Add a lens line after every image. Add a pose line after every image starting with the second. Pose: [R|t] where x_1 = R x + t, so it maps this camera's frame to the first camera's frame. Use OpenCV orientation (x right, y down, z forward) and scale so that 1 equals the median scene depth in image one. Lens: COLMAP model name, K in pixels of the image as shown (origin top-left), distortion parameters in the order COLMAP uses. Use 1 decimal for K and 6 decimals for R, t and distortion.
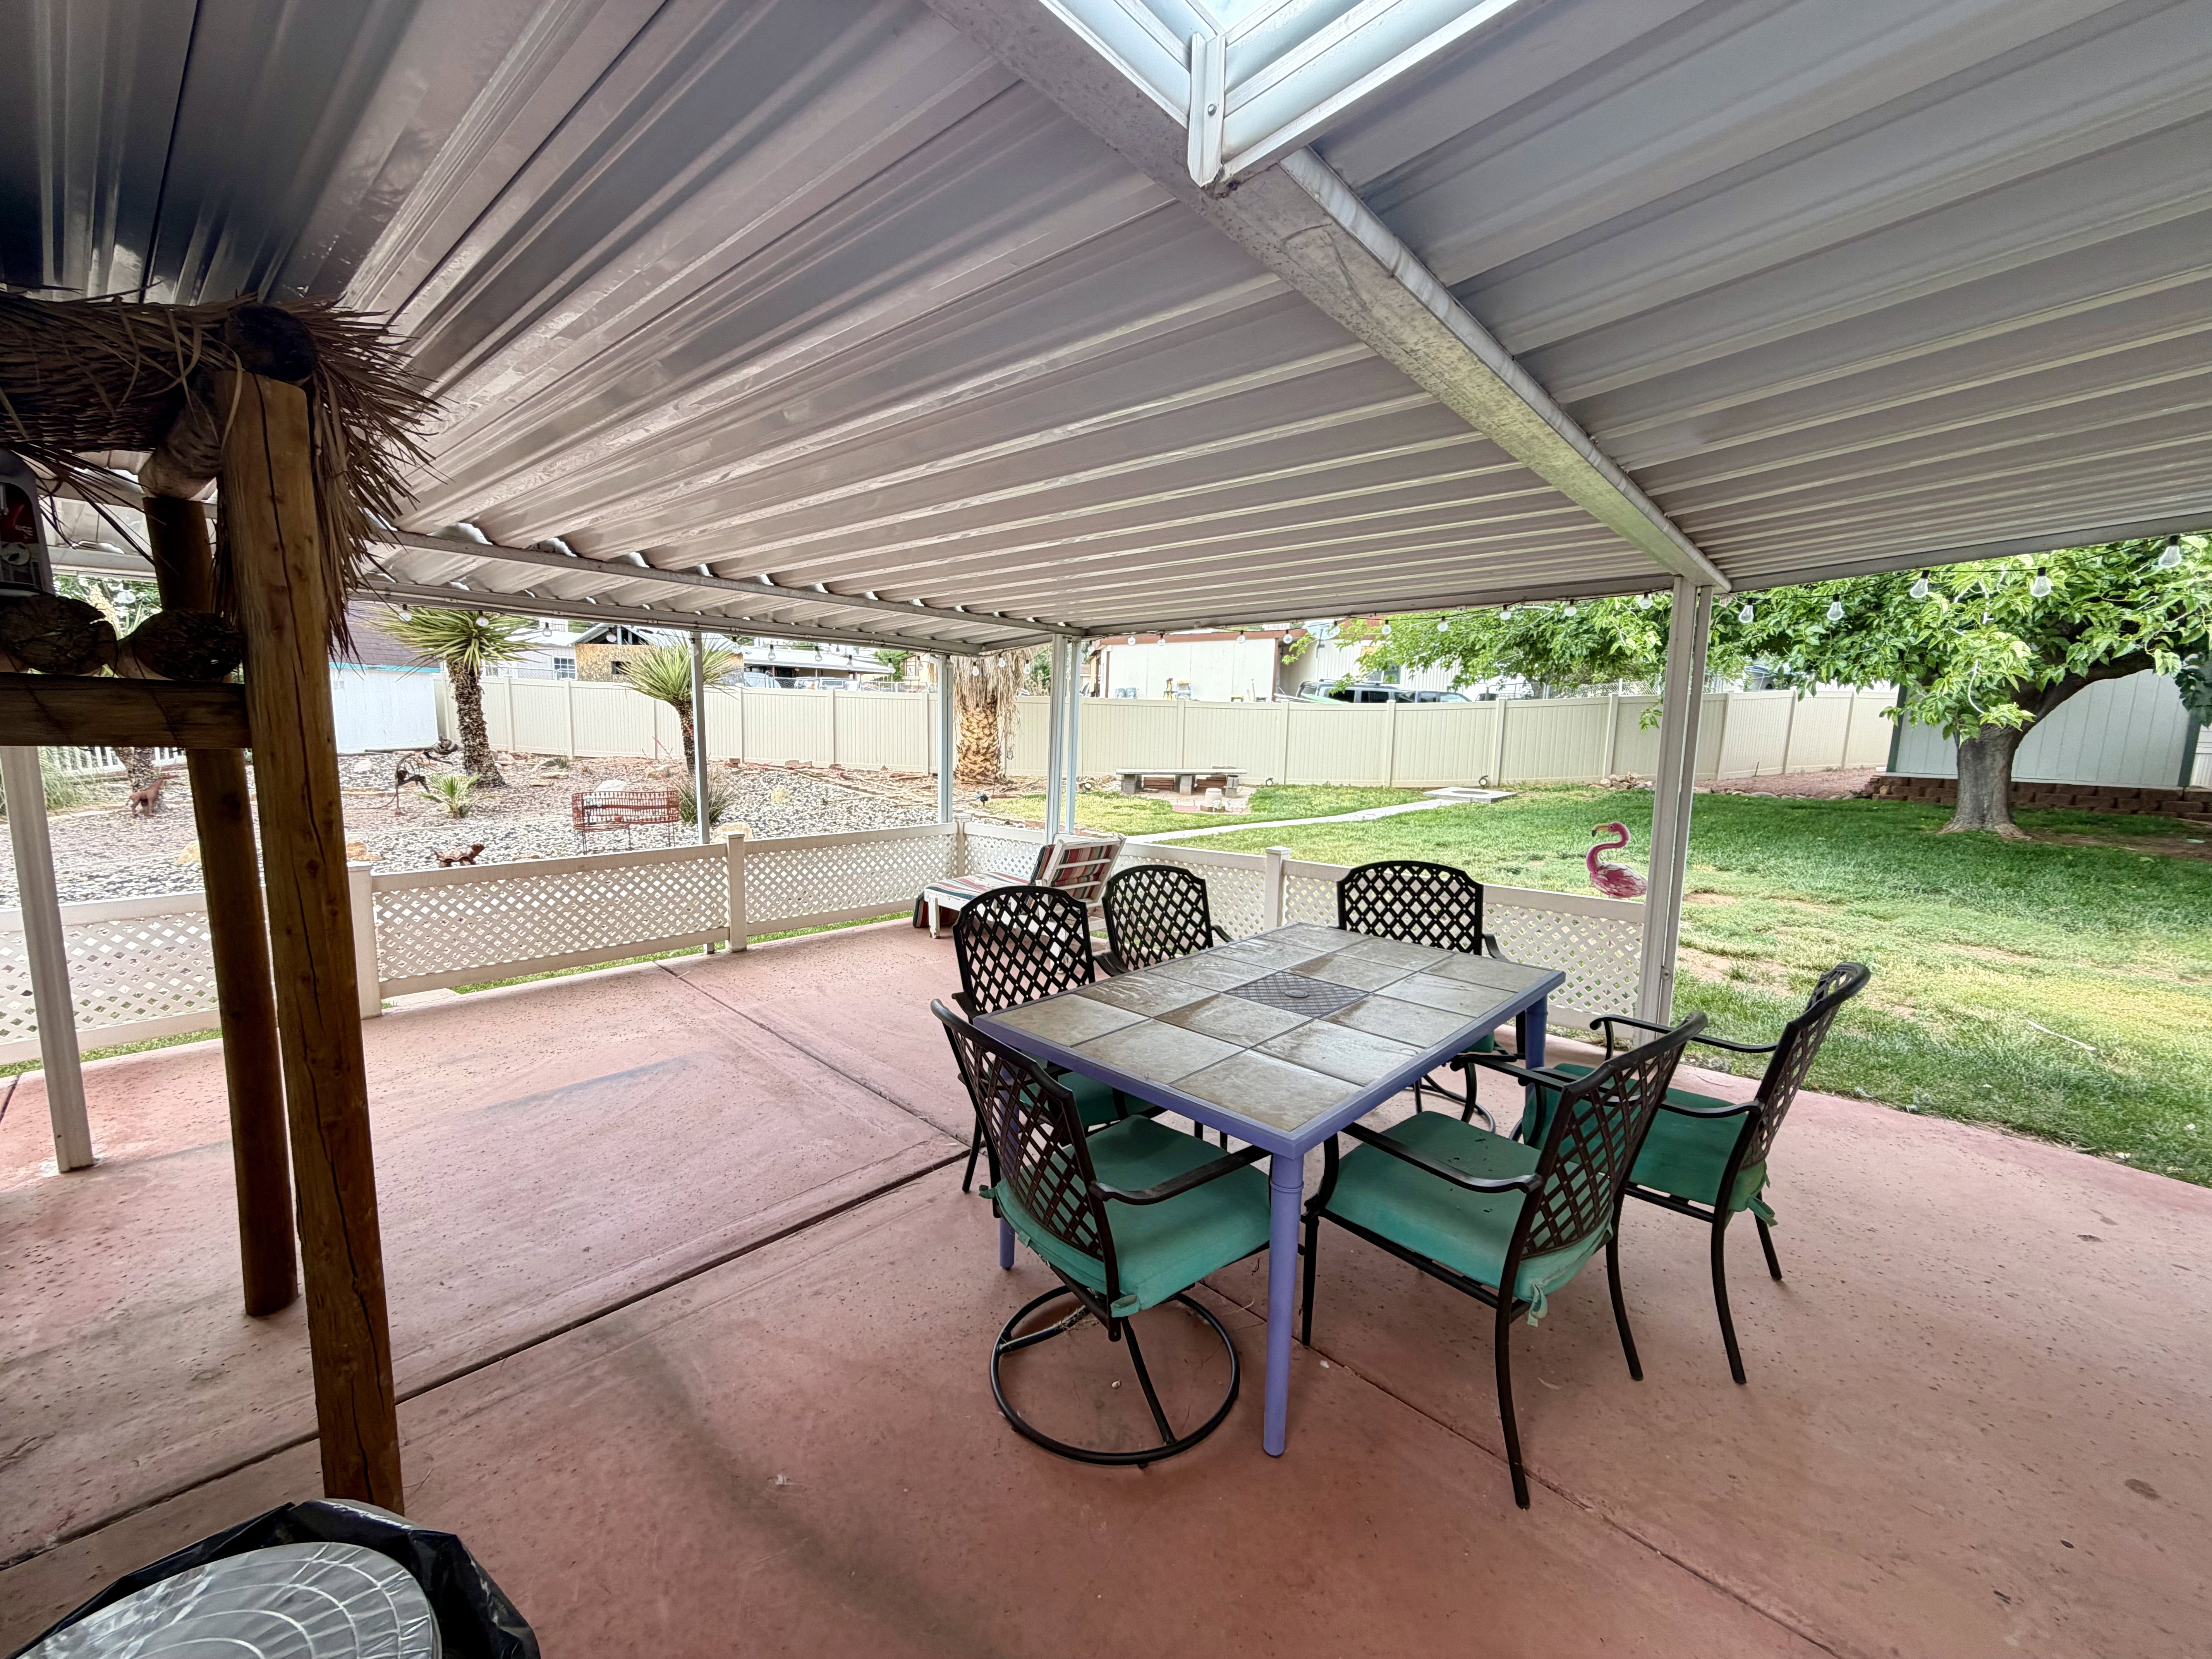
lens RADIAL K [[893.5, 0, 1096.0], [0, 893.5, 843.3], [0, 0, 1]] dist [0.008789, -0.000713]
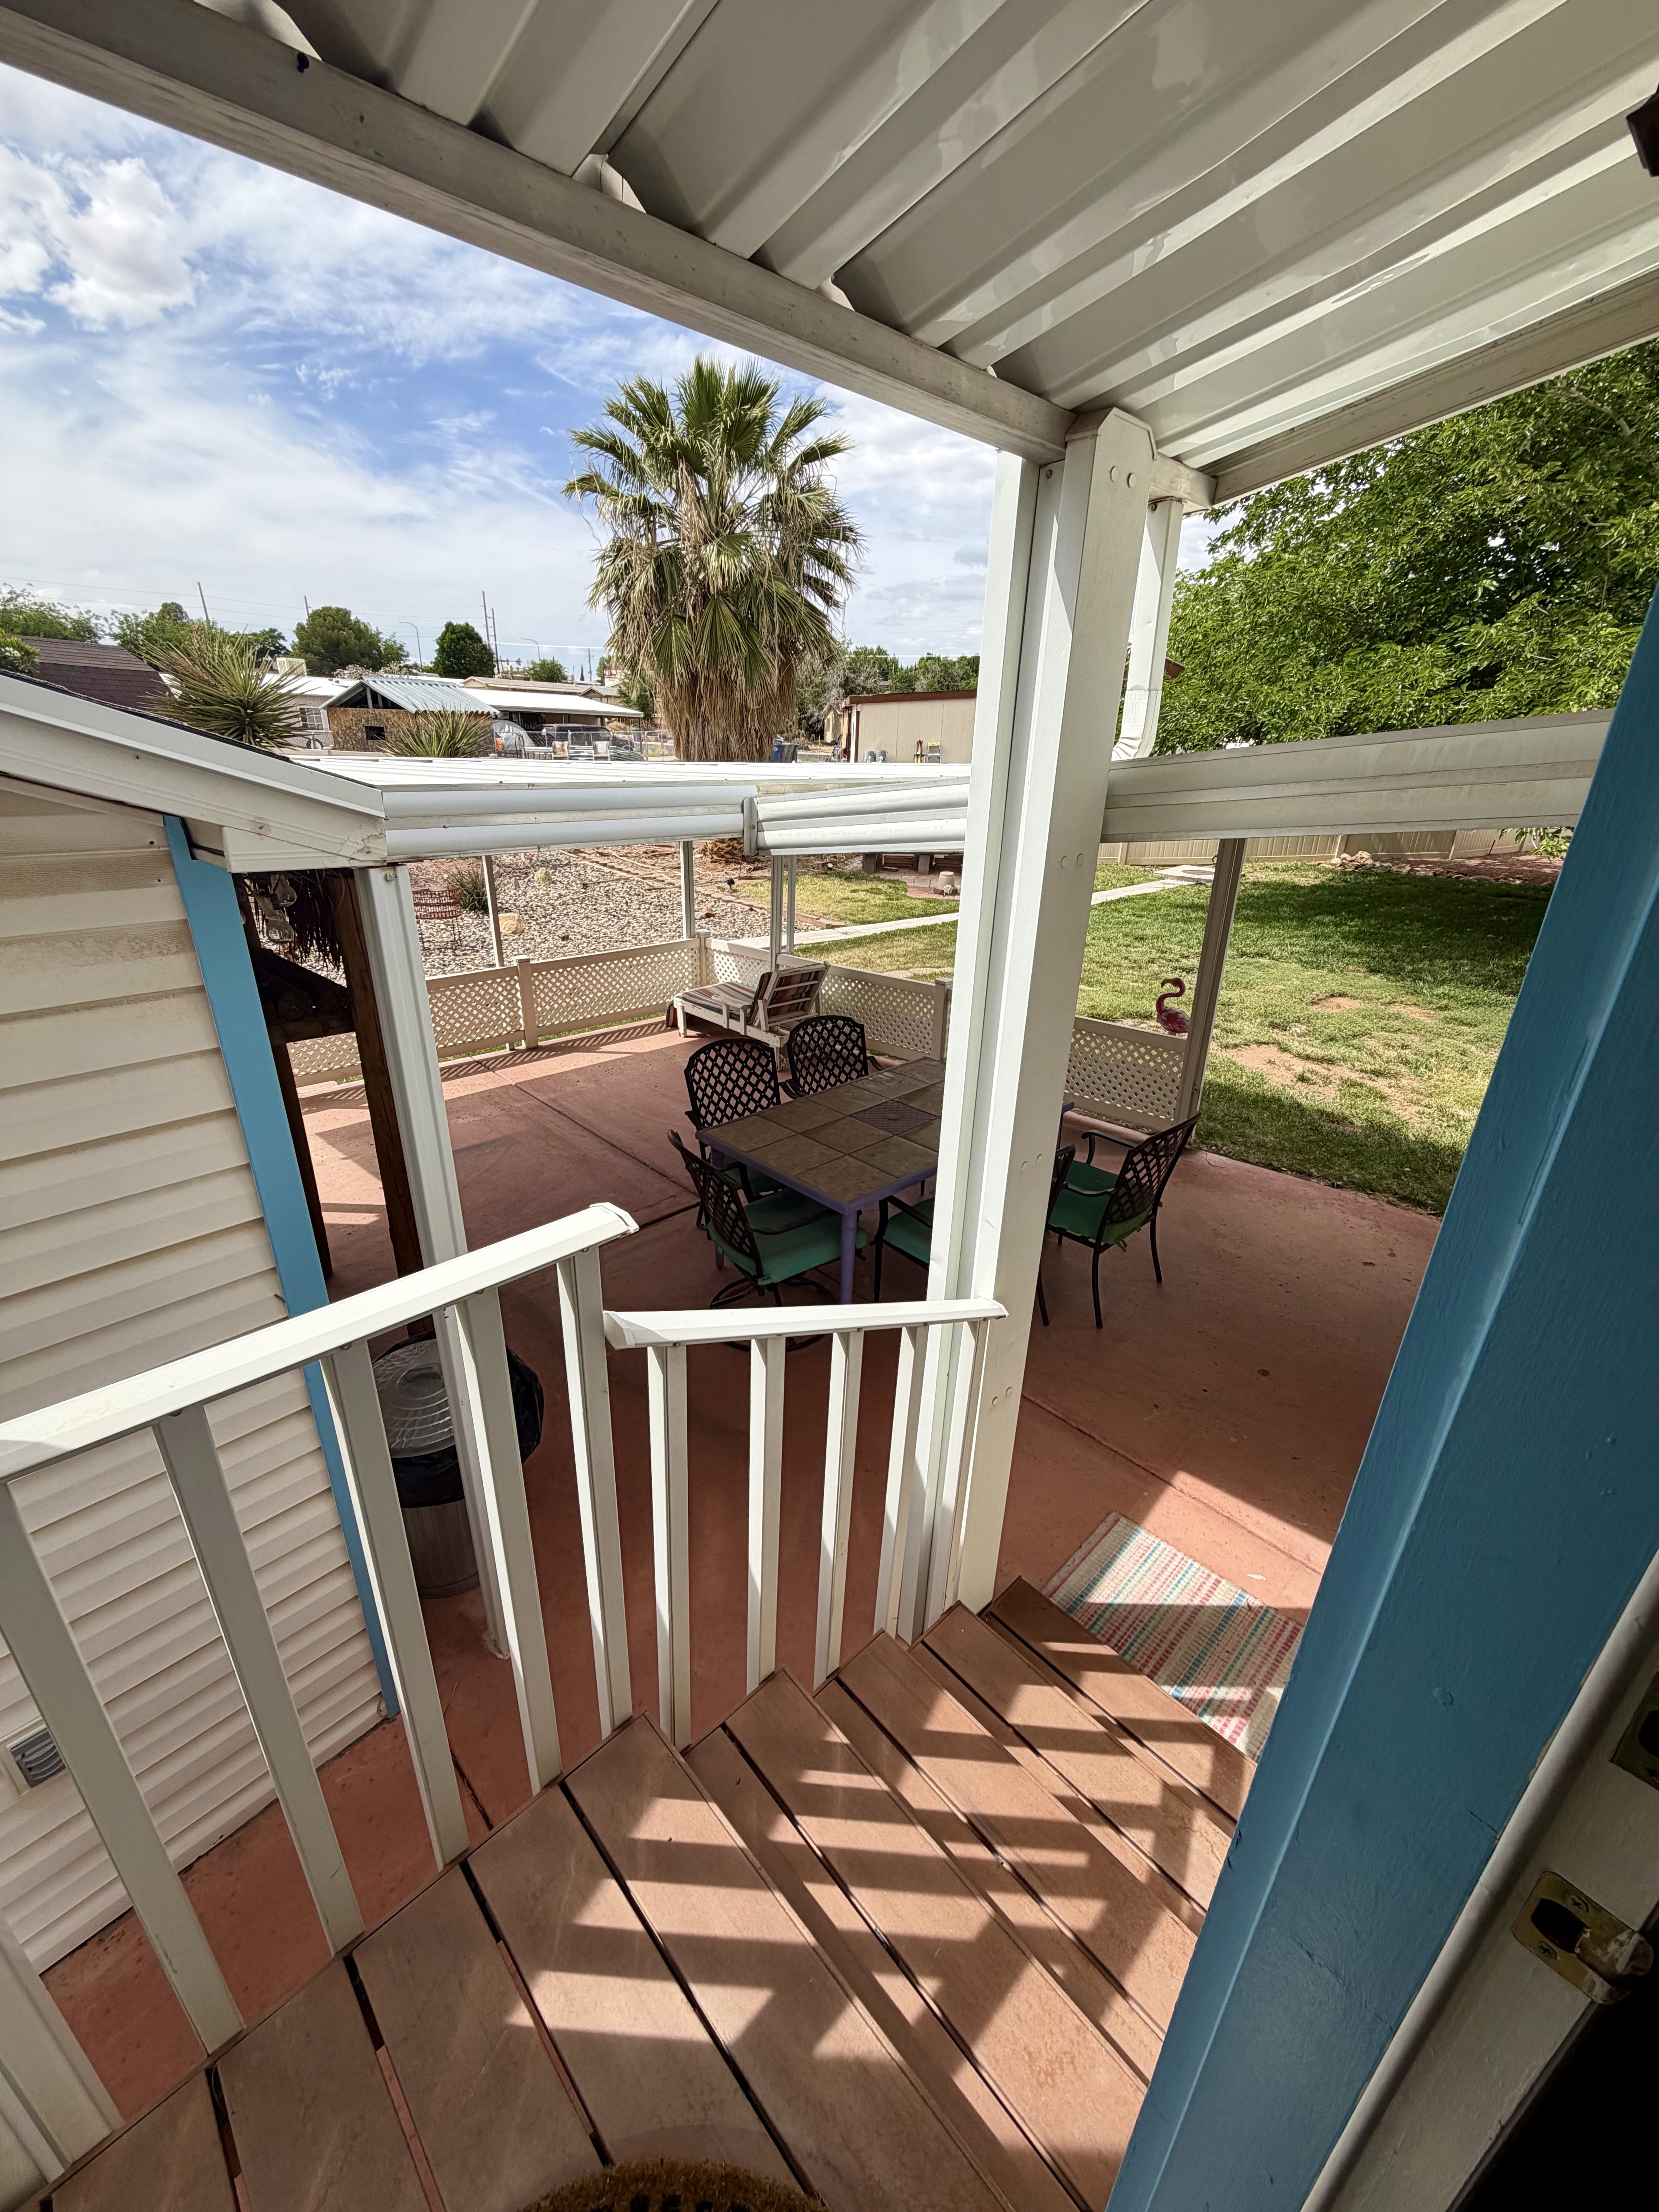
lens RADIAL K [[893.5, 0, 829.2], [0, 893.5, 1115.7], [0, 0, 1]] dist [0.008789, -0.000713]
pose [[0.999469, 0.015930, -0.028428, 0.111145], [-0.008414, 0.968951, 0.247111, -0.172469], [0.031482, -0.246741, 0.968570, -0.427405]]
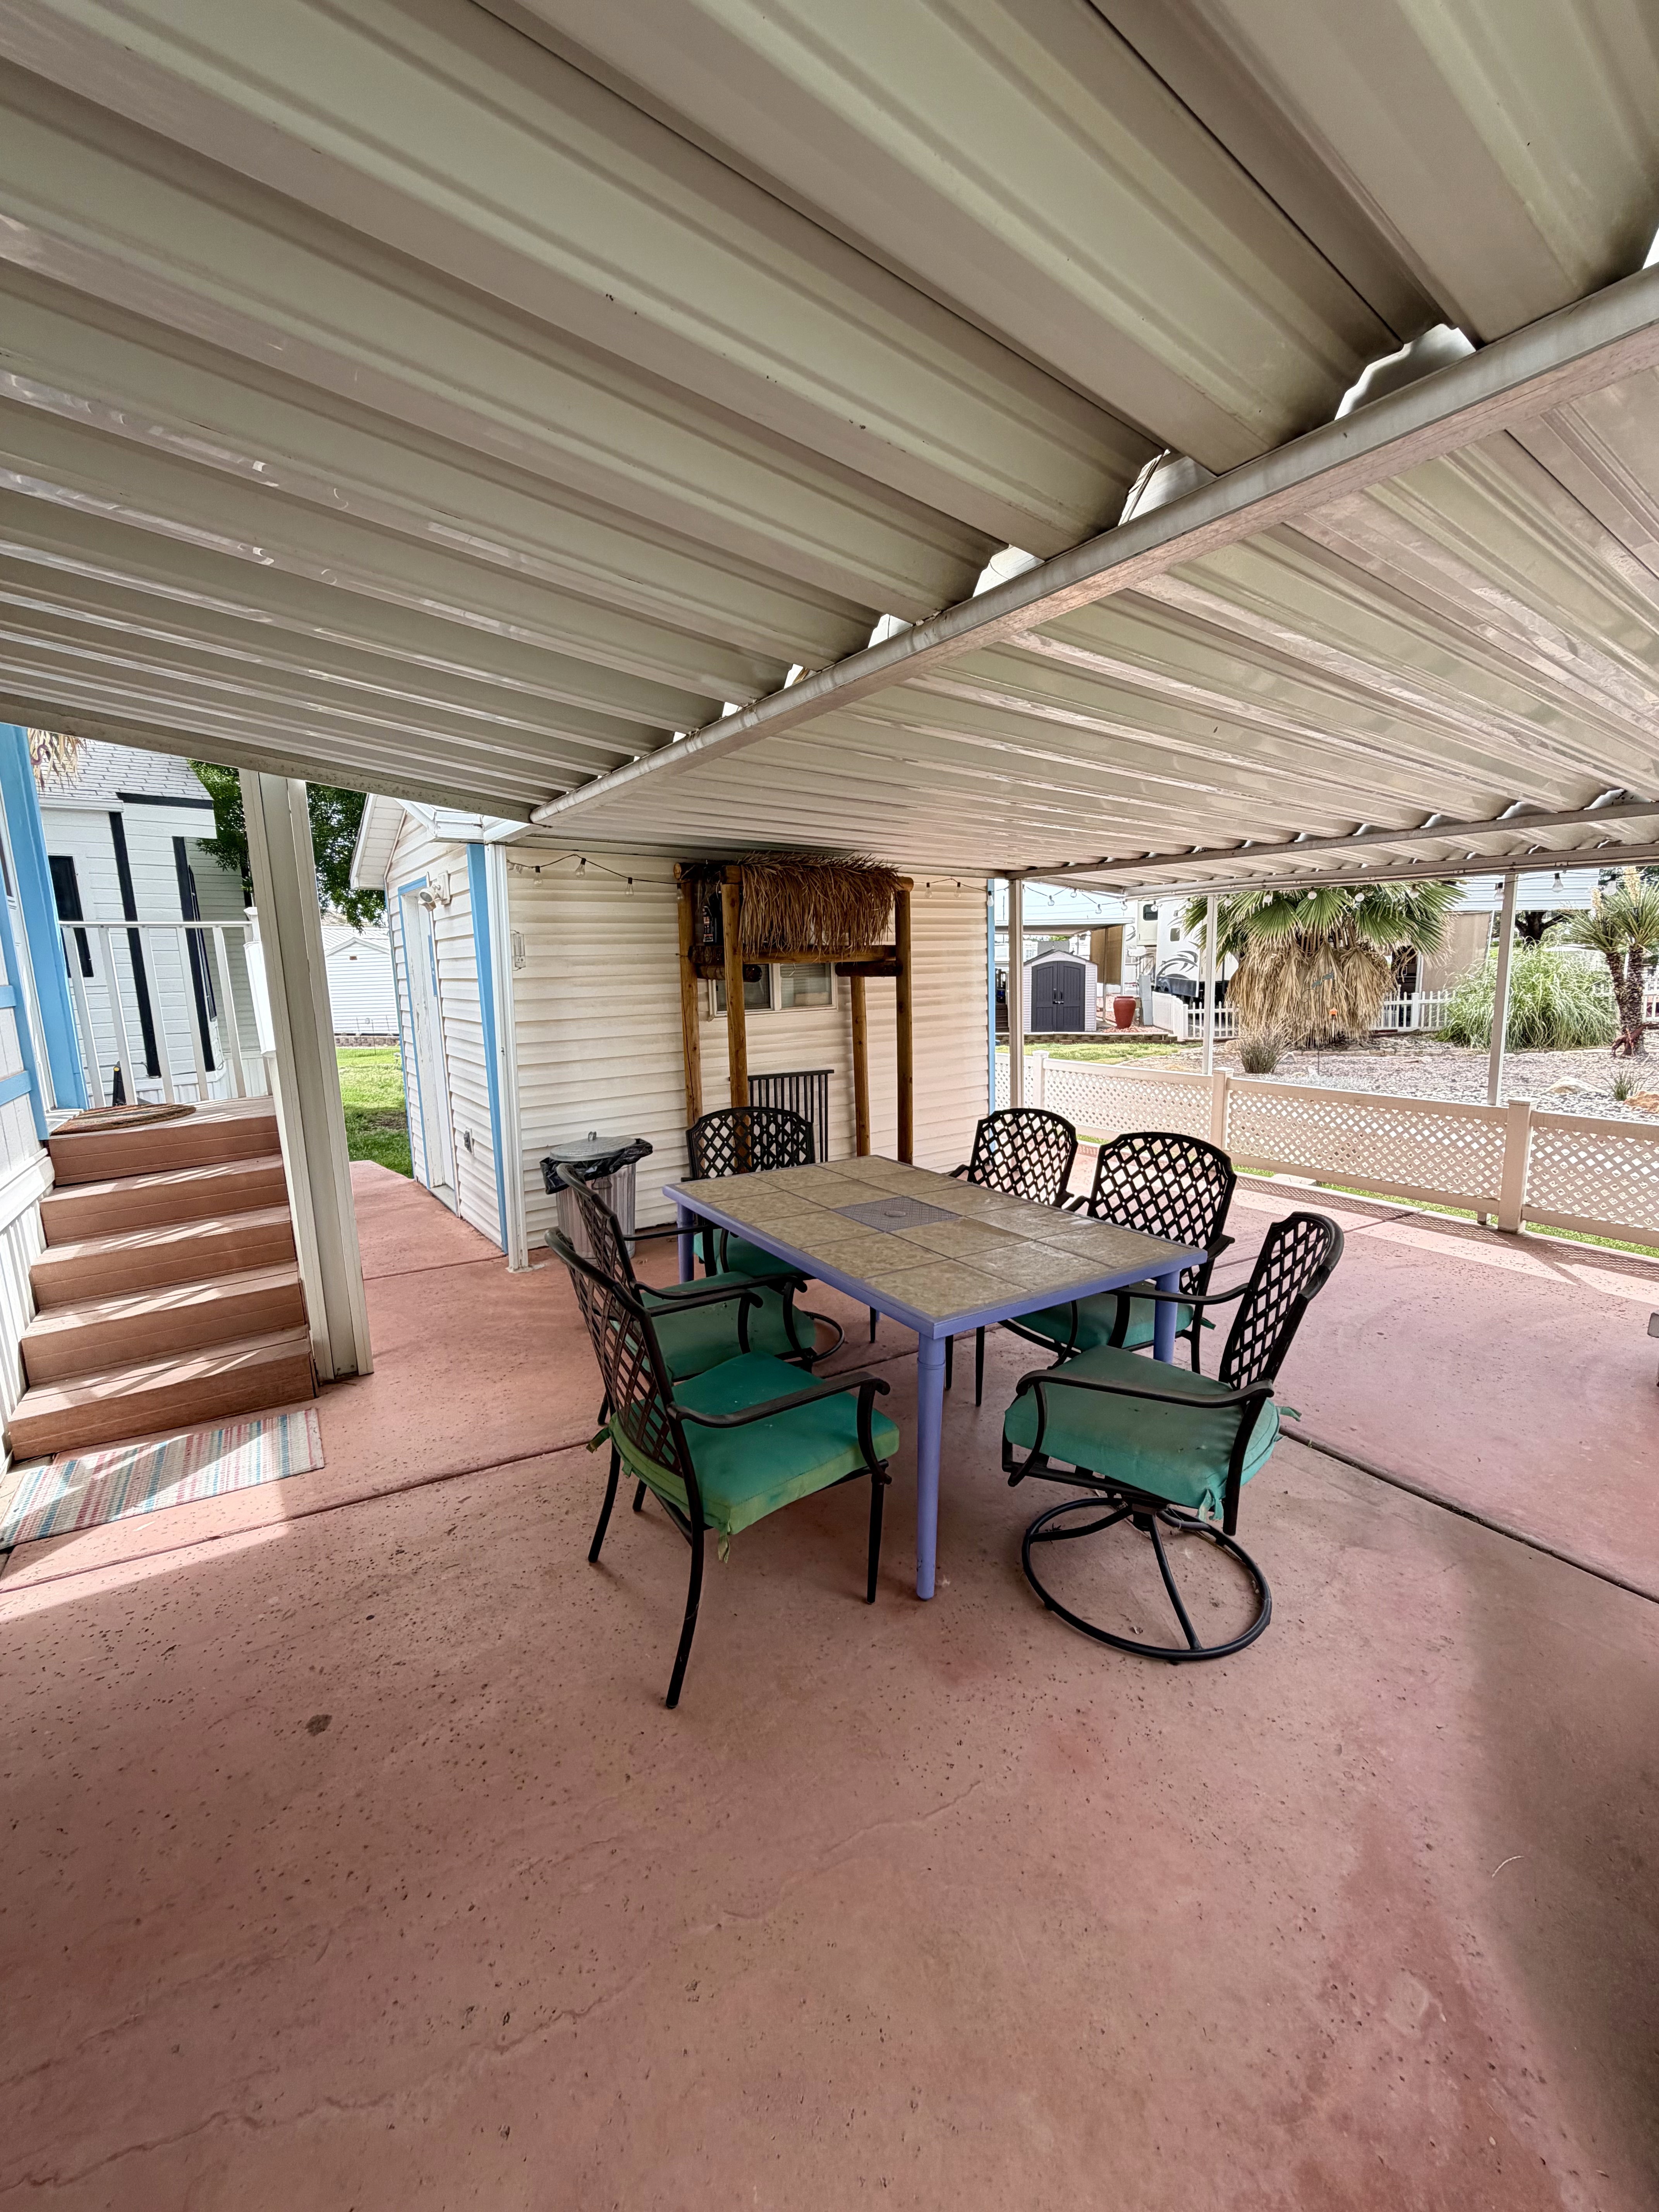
lens RADIAL K [[893.5, 0, 836.8], [0, 893.5, 1117.7], [0, 0, 1]] dist [0.008789, -0.000713]
pose [[-0.229138, 0.153248, -0.961255, 0.952362], [-0.131038, 0.973684, 0.186465, -0.109464], [0.964533, 0.168688, -0.203027, 0.824853]]
